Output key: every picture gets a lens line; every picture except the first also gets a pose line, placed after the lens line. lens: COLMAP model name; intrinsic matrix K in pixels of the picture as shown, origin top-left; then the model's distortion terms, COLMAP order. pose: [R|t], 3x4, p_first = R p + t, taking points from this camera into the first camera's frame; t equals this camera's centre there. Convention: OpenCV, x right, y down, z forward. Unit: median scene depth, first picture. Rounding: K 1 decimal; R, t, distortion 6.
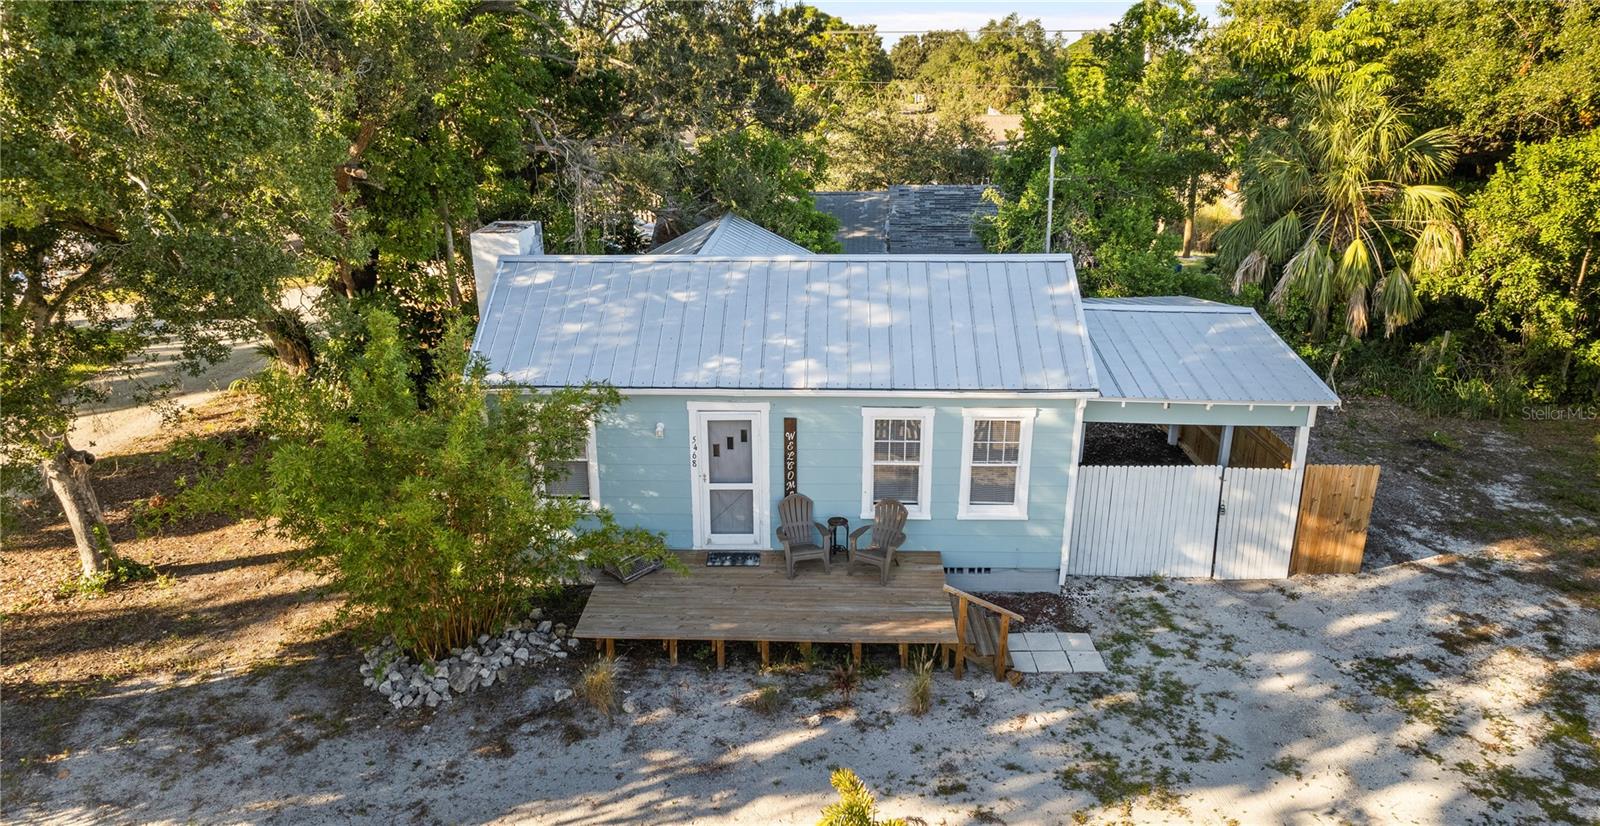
lens RADIAL K [[1027.2, 0, 800.0], [0, 1027.2, 448.0], [0, 0, 1]] dist [-0.026753, 0.003384]
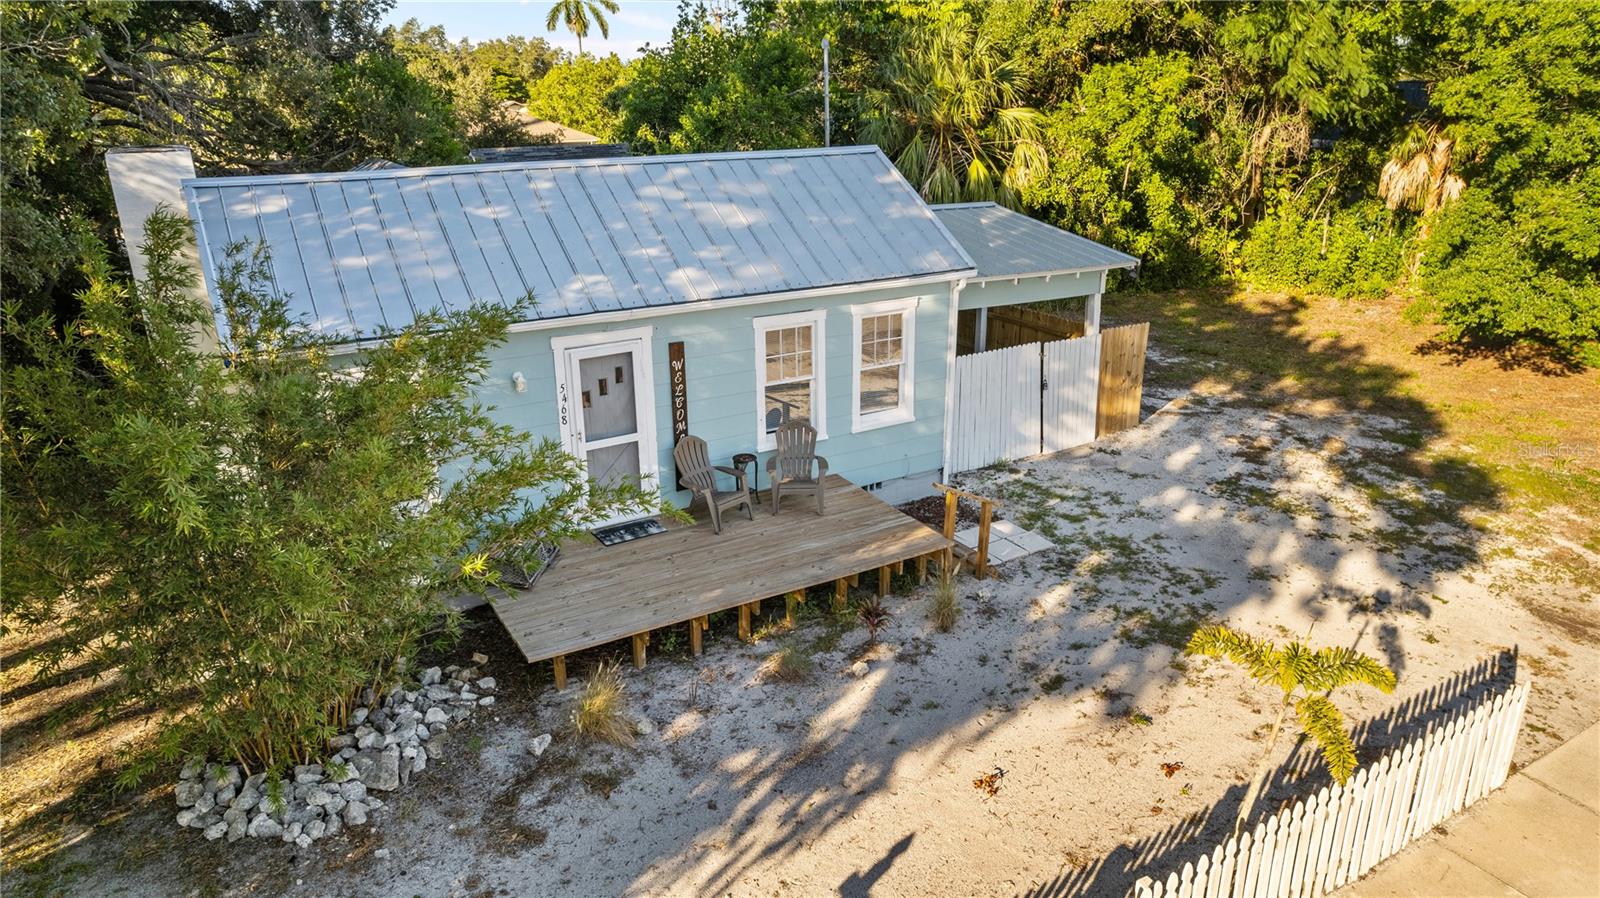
lens RADIAL K [[1032.4, 0, 800.0], [0, 1032.4, 449.0], [0, 0, 1]] dist [-0.025250, 0.000372]
pose [[0.841910, -0.181312, 0.508245, -0.357695], [0.192729, 0.980774, 0.030627, 0.047674], [-0.504027, 0.072169, 0.860667, 0.250217]]
